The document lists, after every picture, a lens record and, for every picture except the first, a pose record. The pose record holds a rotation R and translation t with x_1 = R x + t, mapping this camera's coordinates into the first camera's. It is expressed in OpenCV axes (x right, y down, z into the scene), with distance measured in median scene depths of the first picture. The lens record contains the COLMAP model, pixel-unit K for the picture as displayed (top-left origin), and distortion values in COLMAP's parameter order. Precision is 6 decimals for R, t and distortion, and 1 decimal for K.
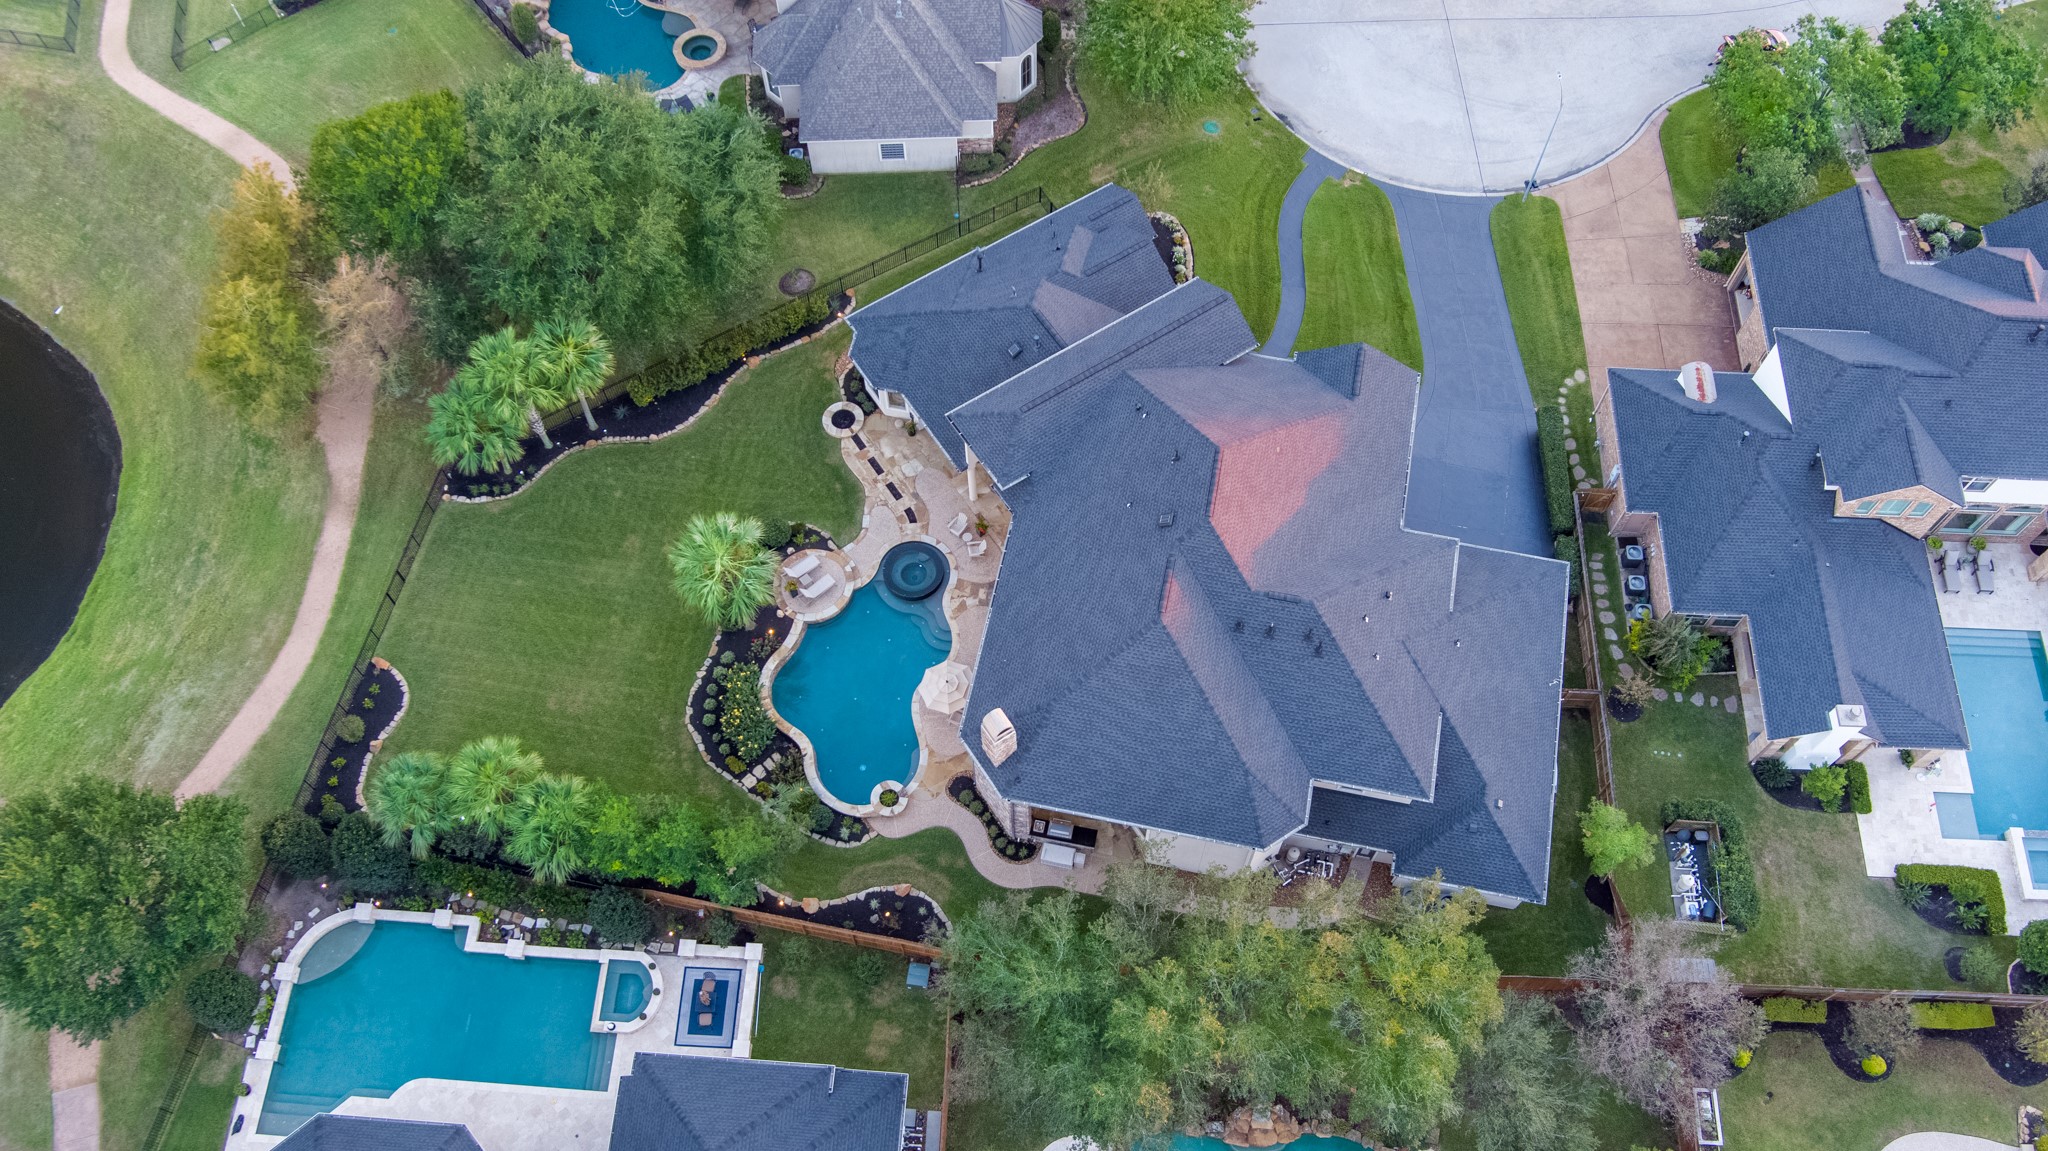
lens RADIAL K [[1702.2, 0, 1024.0], [0, 1702.2, 575.5], [0, 0, 1]] dist [-0.058407, -0.001776]
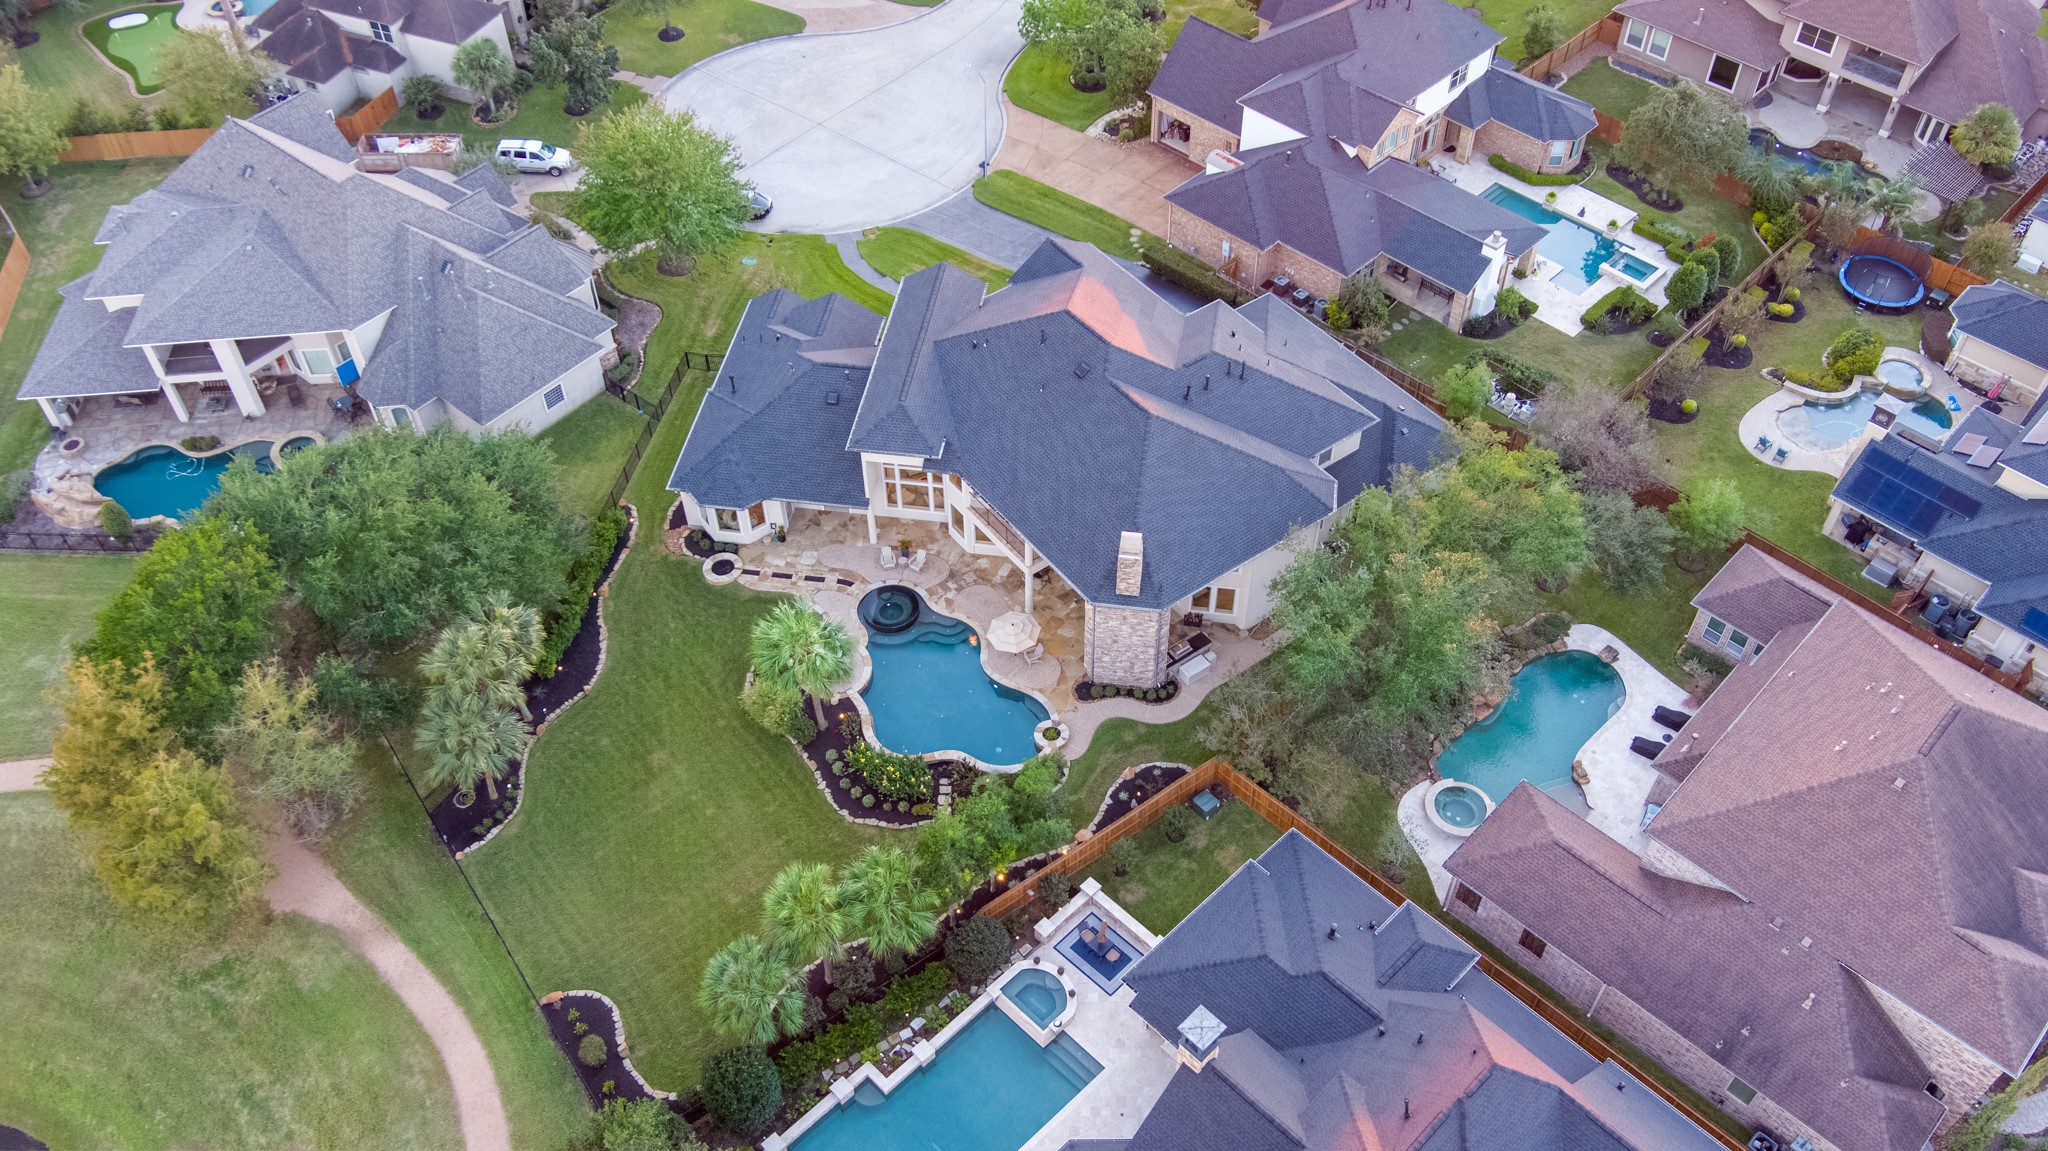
lens RADIAL K [[1702.2, 0, 1024.0], [0, 1702.2, 575.5], [0, 0, 1]] dist [-0.058407, -0.001776]
pose [[0.664251, -0.543001, 0.513732, -0.561495], [0.664429, 0.743783, -0.072943, 0.118701], [-0.342497, 0.389791, 0.854844, 0.053999]]
